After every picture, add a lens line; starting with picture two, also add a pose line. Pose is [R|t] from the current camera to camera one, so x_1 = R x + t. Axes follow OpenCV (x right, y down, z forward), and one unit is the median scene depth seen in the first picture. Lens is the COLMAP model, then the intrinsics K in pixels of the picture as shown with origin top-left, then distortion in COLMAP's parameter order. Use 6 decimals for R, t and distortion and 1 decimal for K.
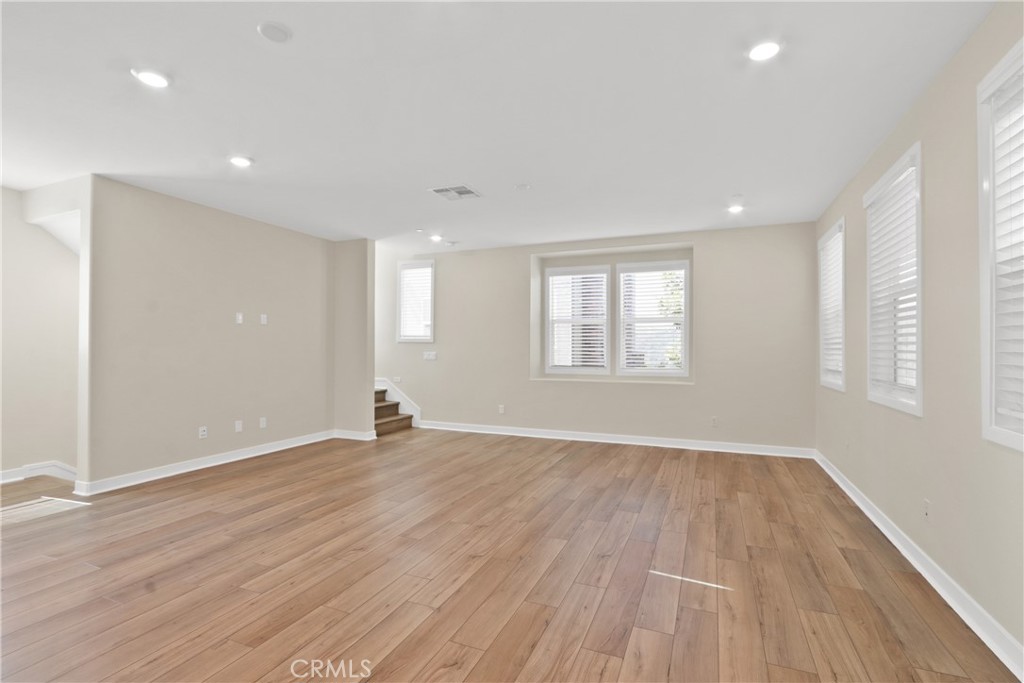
lens RADIAL K [[477.1, 0, 511.6], [0, 477.1, 344.9], [0, 0, 1]] dist [-0.001425, -0.000527]
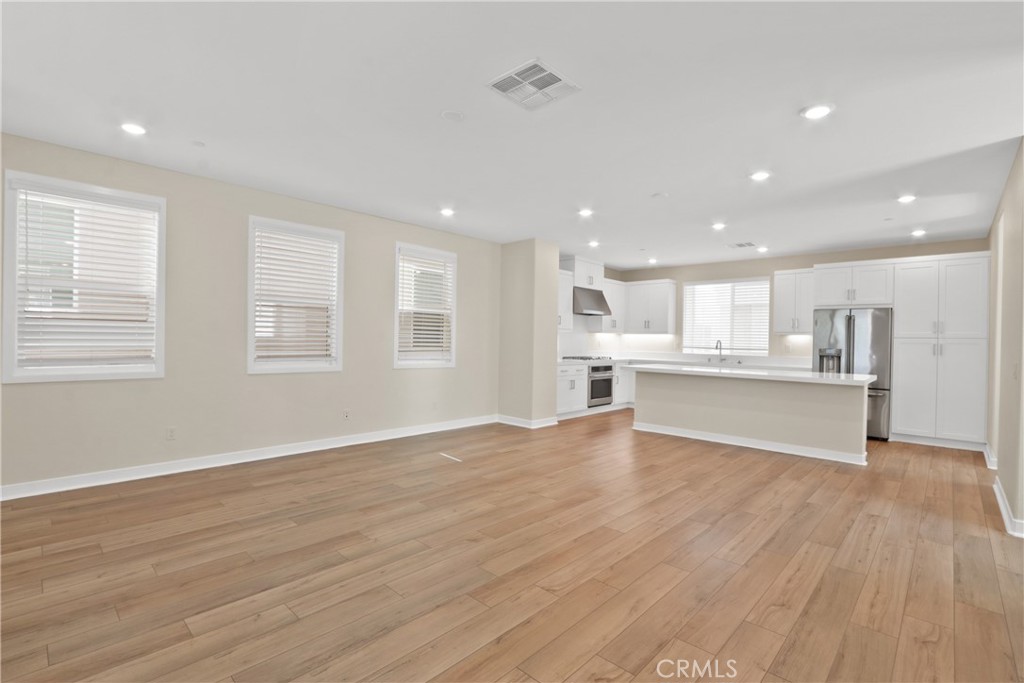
lens RADIAL K [[477.1, 0, 514.0], [0, 477.1, 342.5], [0, 0, 1]] dist [-0.001425, -0.000527]
pose [[-0.937735, -0.022178, 0.346644, -0.391624], [-0.022716, 0.999739, 0.002511, 0.005516], [-0.346609, -0.005519, -0.937993, 1.973455]]
